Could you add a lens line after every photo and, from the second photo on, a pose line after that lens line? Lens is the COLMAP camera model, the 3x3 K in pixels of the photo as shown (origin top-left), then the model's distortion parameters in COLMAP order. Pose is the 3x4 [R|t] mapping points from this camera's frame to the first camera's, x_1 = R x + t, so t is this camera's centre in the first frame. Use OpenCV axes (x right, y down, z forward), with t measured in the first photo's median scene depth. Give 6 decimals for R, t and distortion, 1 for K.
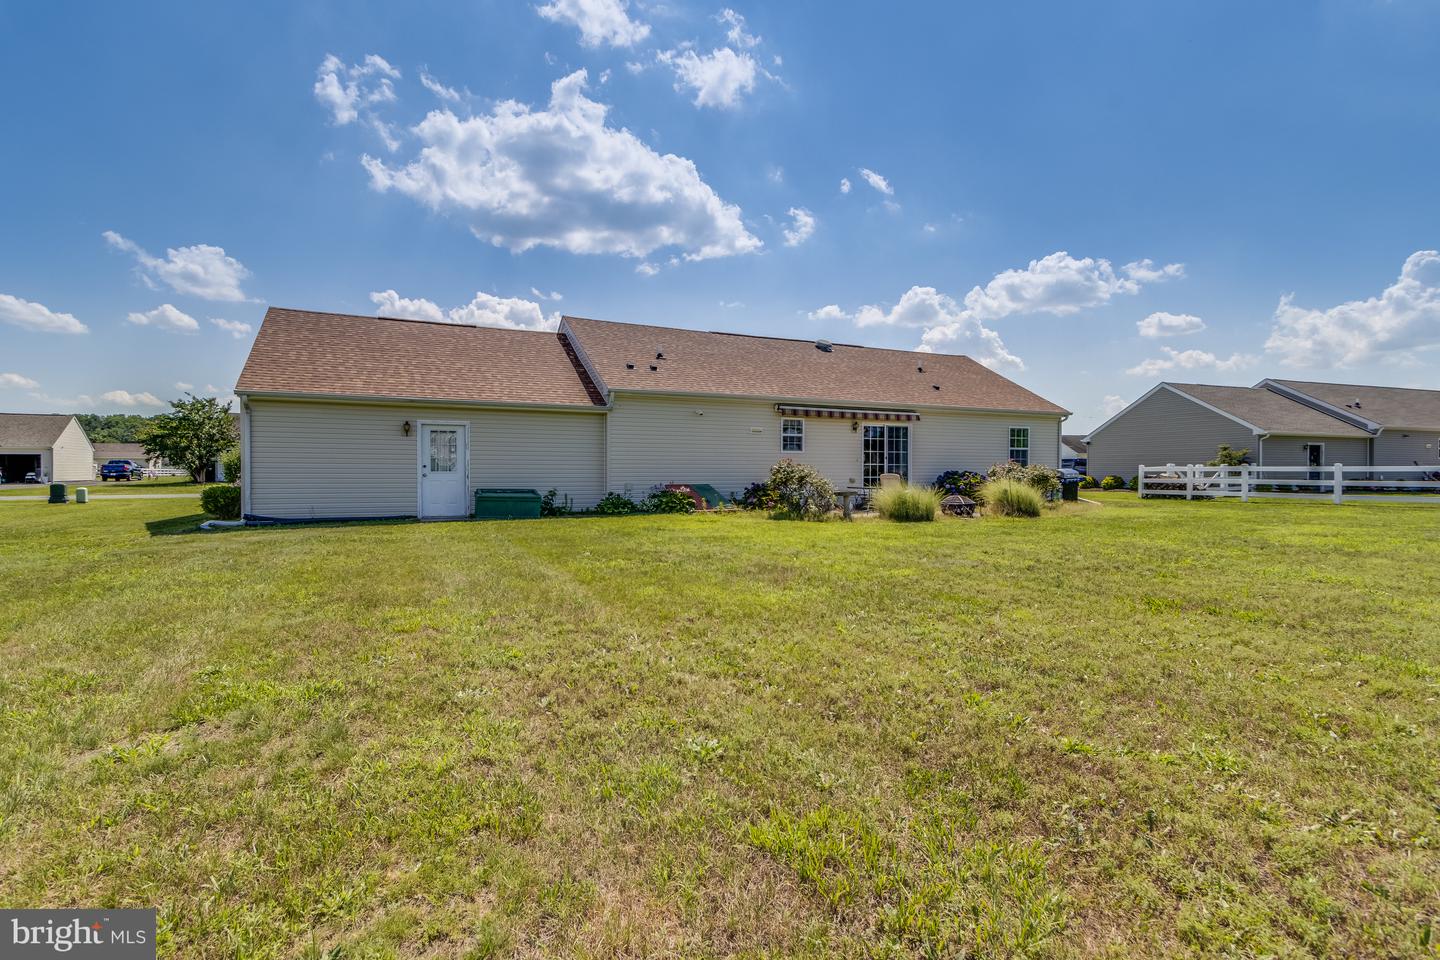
lens RADIAL K [[670.8, 0, 712.1], [0, 670.8, 473.5], [0, 0, 1]] dist [0.004379, 0.000204]
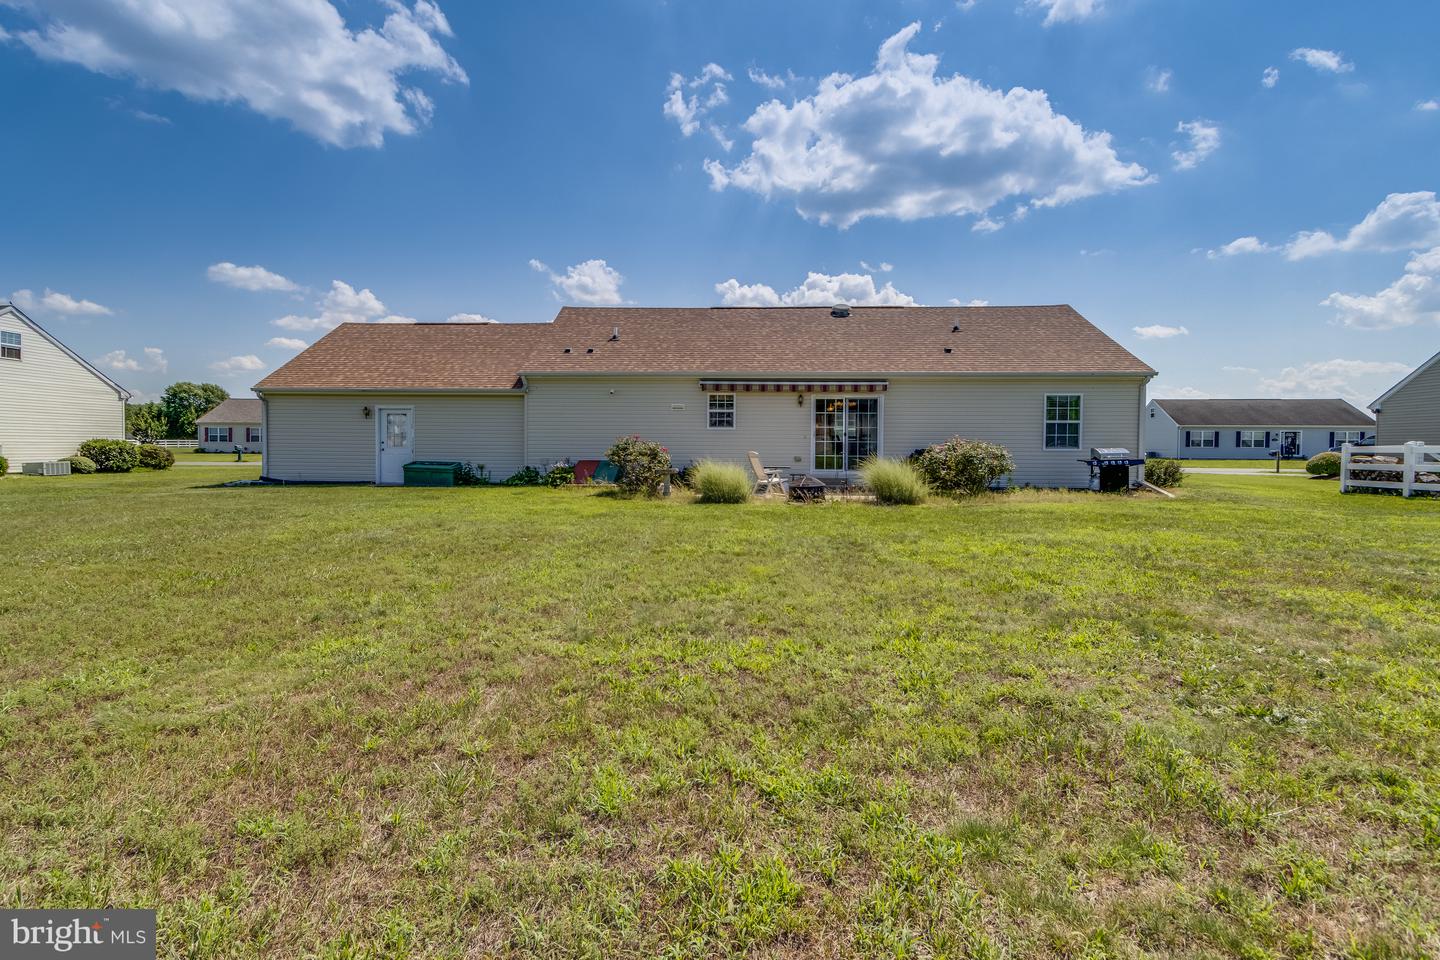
lens RADIAL K [[677.6, 0, 705.0], [0, 677.6, 478.7], [0, 0, 1]] dist [0.004714, 0.000073]
pose [[0.884280, 0.027554, -0.466143, 0.437181], [-0.008072, 0.999010, 0.043739, -0.002103], [0.466887, -0.034915, 0.883627, 0.098215]]
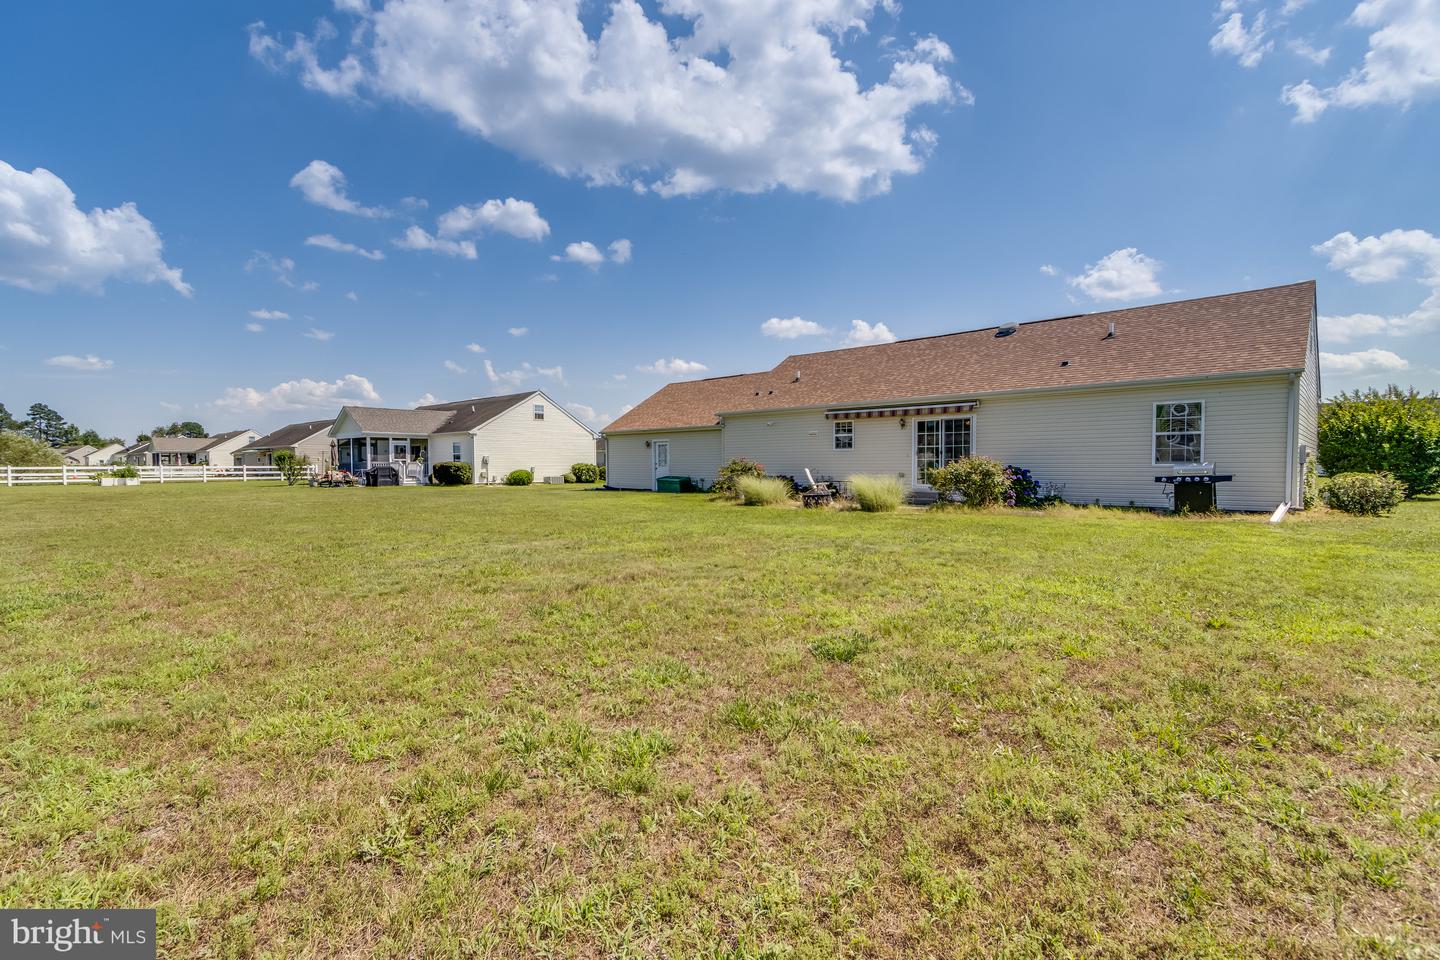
lens RADIAL K [[659.7, 0, 716.7], [0, 659.7, 510.6], [0, 0, 1]] dist [0.015966, 0.000174]
pose [[0.372352, 0.063664, -0.925905, 0.879419], [0.000714, 0.997625, 0.068882, -0.004456], [0.928091, -0.026310, 0.371422, 0.282798]]
